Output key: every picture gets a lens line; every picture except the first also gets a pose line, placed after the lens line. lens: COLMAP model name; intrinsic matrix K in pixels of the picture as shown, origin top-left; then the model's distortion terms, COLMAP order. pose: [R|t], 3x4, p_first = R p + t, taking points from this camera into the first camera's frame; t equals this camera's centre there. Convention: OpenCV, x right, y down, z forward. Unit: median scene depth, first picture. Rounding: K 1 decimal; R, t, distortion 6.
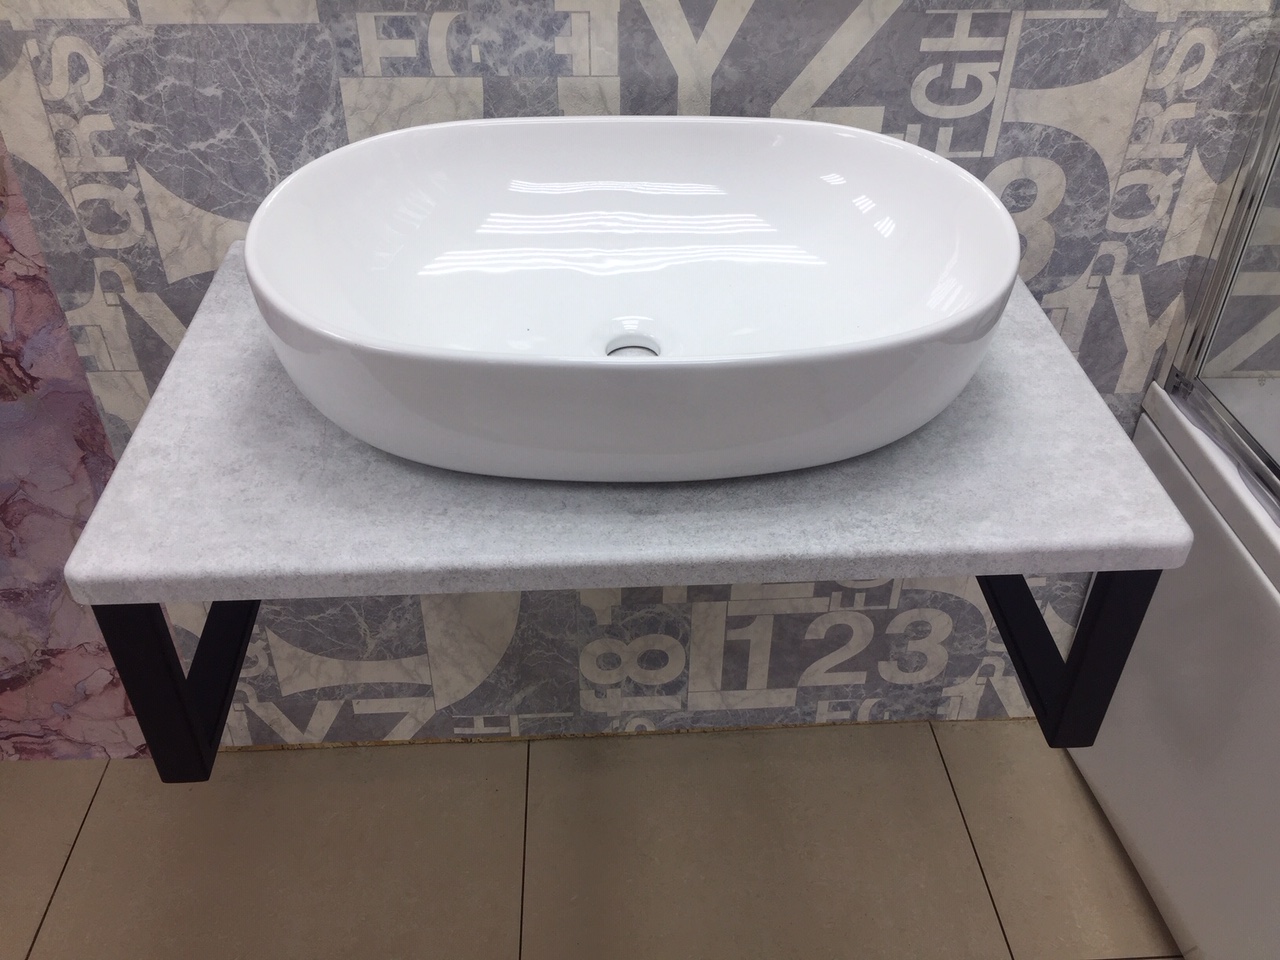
lens RADIAL K [[1080.1, 0, 641.4], [0, 1080.1, 483.6], [0, 0, 1]] dist [0.082380, -0.118637]
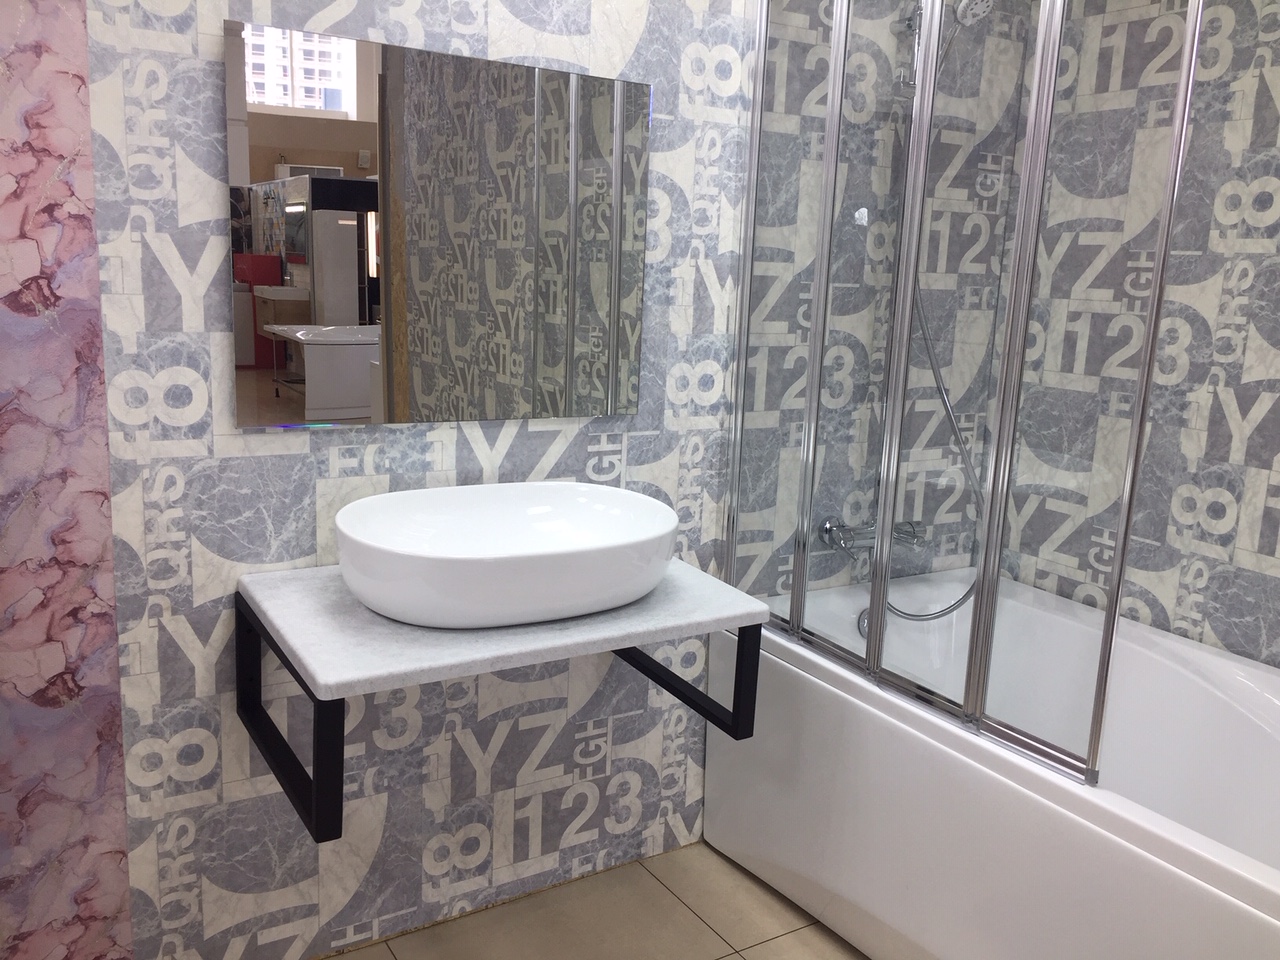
lens RADIAL K [[1080.1, 0, 639.6], [0, 1080.1, 489.2], [0, 0, 1]] dist [0.082380, -0.118637]
pose [[0.876058, -0.070013, 0.477095, -0.603014], [0.257110, 0.904848, -0.339329, 0.373940], [-0.407941, 0.419938, 0.810701, -0.653409]]
